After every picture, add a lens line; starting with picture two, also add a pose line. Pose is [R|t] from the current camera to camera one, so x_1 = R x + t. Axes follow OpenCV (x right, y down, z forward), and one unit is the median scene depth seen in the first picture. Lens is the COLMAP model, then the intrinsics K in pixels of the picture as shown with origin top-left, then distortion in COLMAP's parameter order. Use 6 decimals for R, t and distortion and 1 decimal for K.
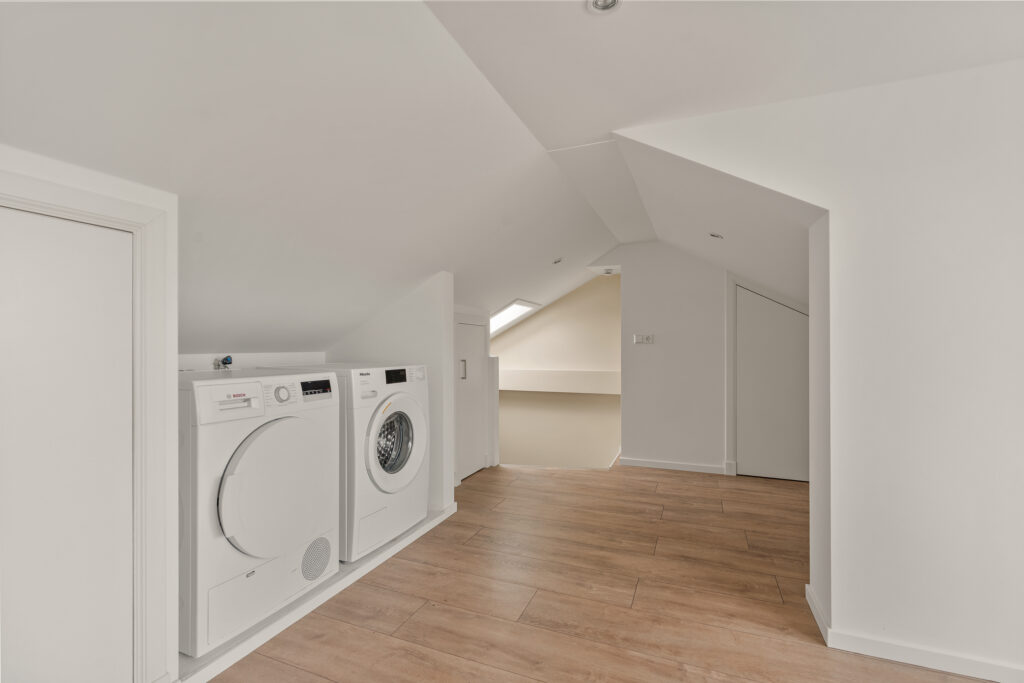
lens RADIAL K [[467.0, 0, 510.4], [0, 467.0, 343.5], [0, 0, 1]] dist [-0.001847, -0.001141]
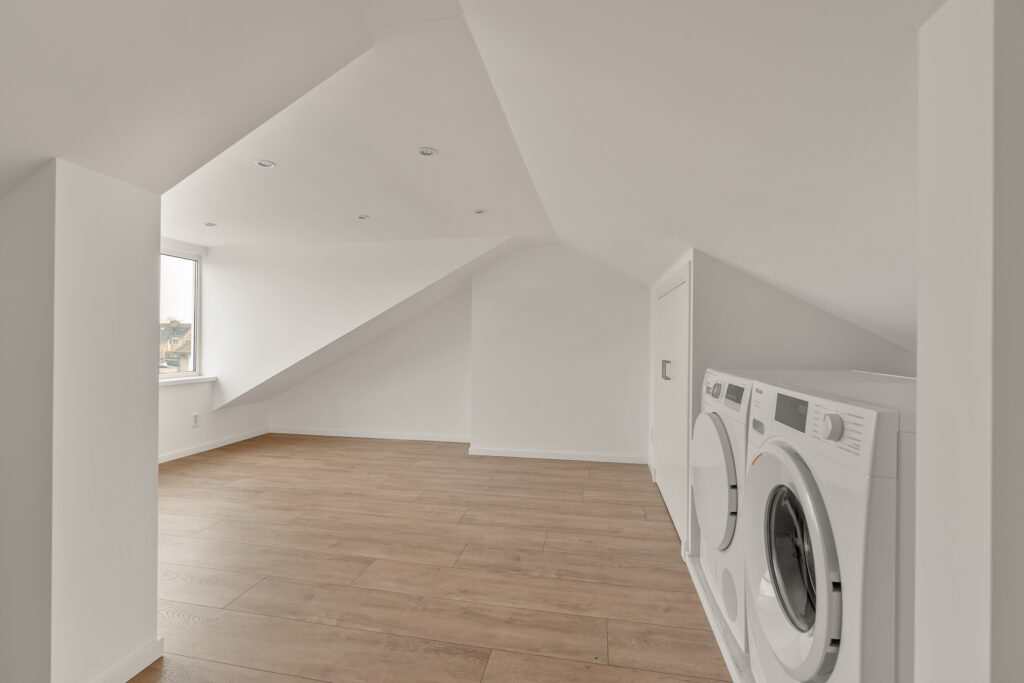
lens RADIAL K [[467.0, 0, 511.3], [0, 467.0, 342.8], [0, 0, 1]] dist [-0.001847, -0.001141]
pose [[-0.978794, -0.008991, -0.204650, 0.176057], [-0.008678, 0.999959, -0.002425, 0.007020], [0.204664, -0.000597, -0.978832, 1.999216]]
